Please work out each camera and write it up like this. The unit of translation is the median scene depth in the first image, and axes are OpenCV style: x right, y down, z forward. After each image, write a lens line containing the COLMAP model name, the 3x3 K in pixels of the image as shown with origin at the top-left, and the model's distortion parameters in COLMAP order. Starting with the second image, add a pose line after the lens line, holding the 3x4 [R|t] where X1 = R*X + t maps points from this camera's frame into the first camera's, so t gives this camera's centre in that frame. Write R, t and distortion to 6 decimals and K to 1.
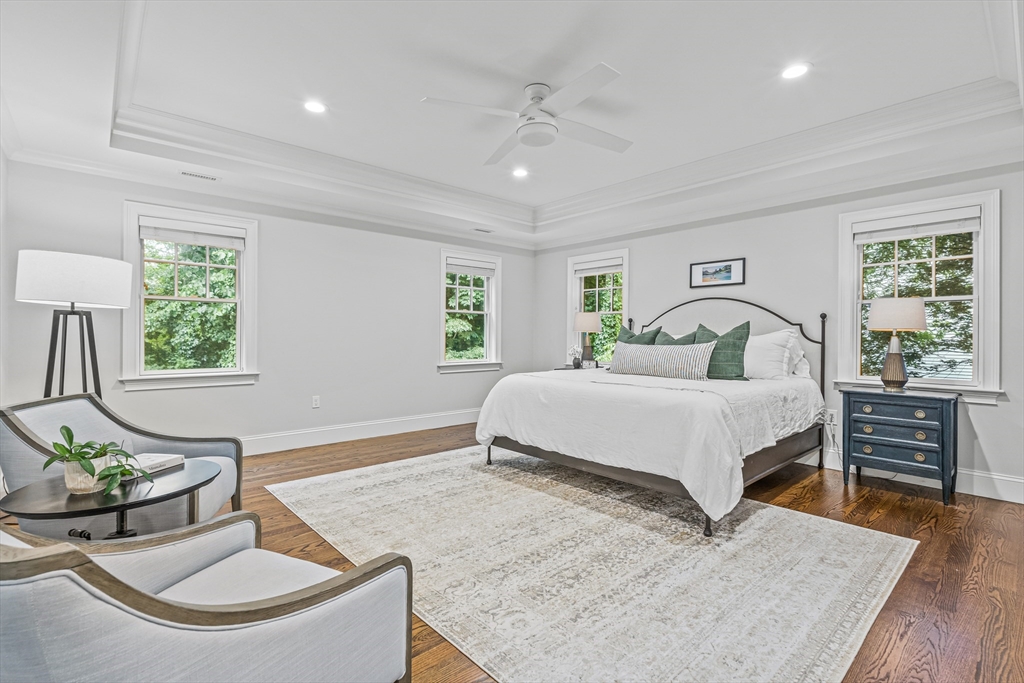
lens RADIAL K [[483.3, 0, 519.8], [0, 483.3, 337.2], [0, 0, 1]] dist [-0.002837, -0.000543]
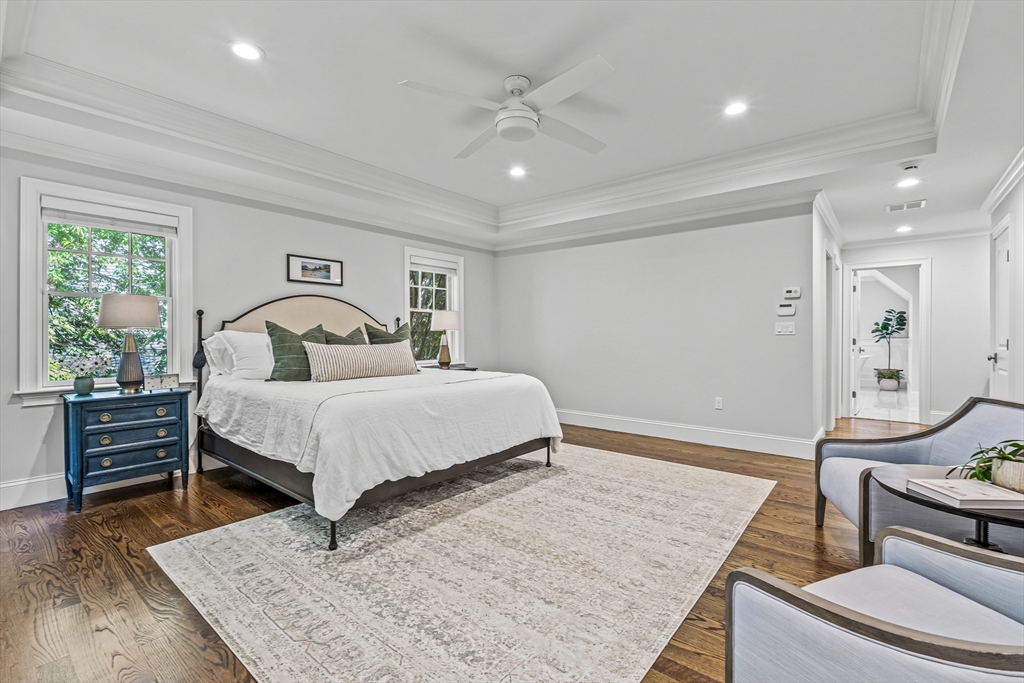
lens RADIAL K [[454.4, 0, 520.1], [0, 454.4, 339.5], [0, 0, 1]] dist [-0.003148, -0.000155]
pose [[-0.155551, -0.009059, 0.987786, -0.725101], [0.006892, 0.999924, 0.010255, -0.000072], [-0.987804, 0.008403, -0.155476, 0.954366]]
